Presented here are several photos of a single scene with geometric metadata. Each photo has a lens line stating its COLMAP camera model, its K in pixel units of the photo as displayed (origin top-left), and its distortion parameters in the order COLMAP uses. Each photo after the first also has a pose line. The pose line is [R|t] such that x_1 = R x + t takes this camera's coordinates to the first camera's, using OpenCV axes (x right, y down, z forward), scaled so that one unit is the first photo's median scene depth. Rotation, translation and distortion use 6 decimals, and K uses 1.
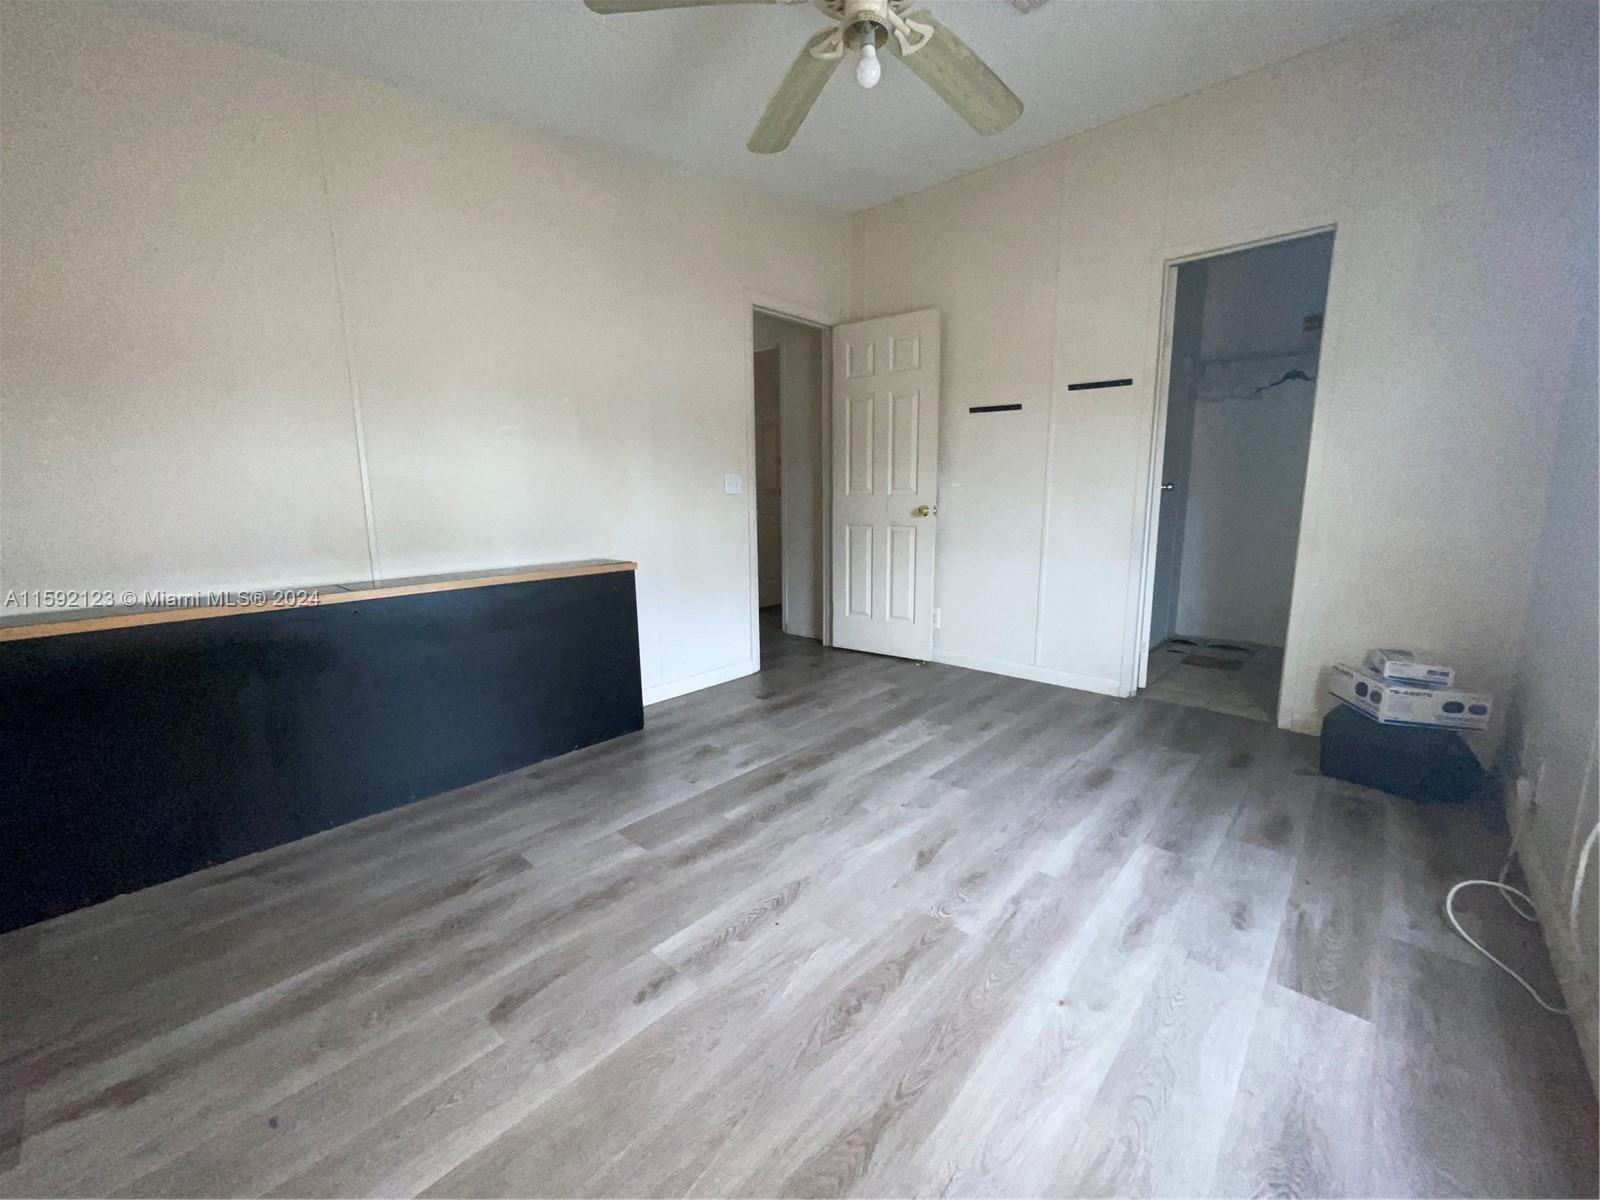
lens RADIAL K [[647.9, 0, 801.6], [0, 647.9, 600.7], [0, 0, 1]] dist [0.001244, 0.000516]
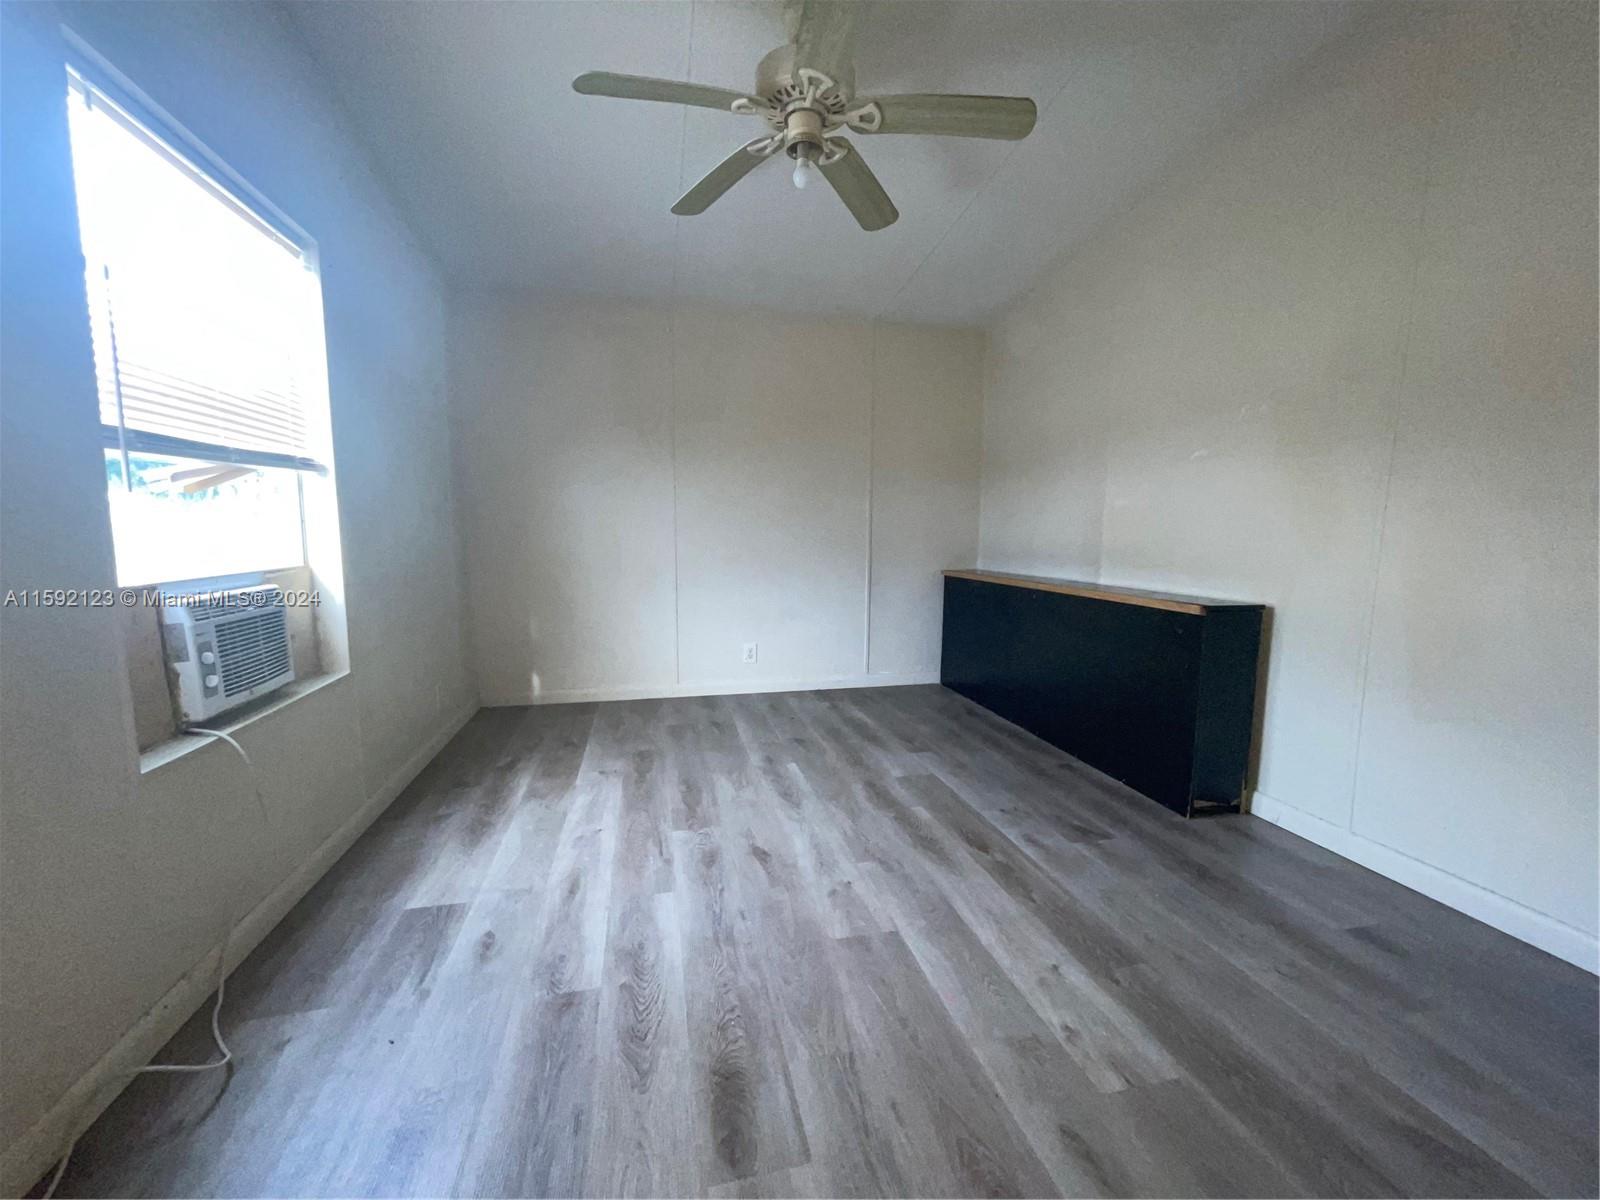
lens RADIAL K [[647.9, 0, 801.6], [0, 647.9, 600.7], [0, 0, 1]] dist [0.001244, 0.000516]
pose [[-0.566497, 0.101828, -0.817748, 0.996756], [-0.137718, 0.966682, 0.215778, -0.254054], [0.812475, 0.234856, -0.533599, 1.542285]]
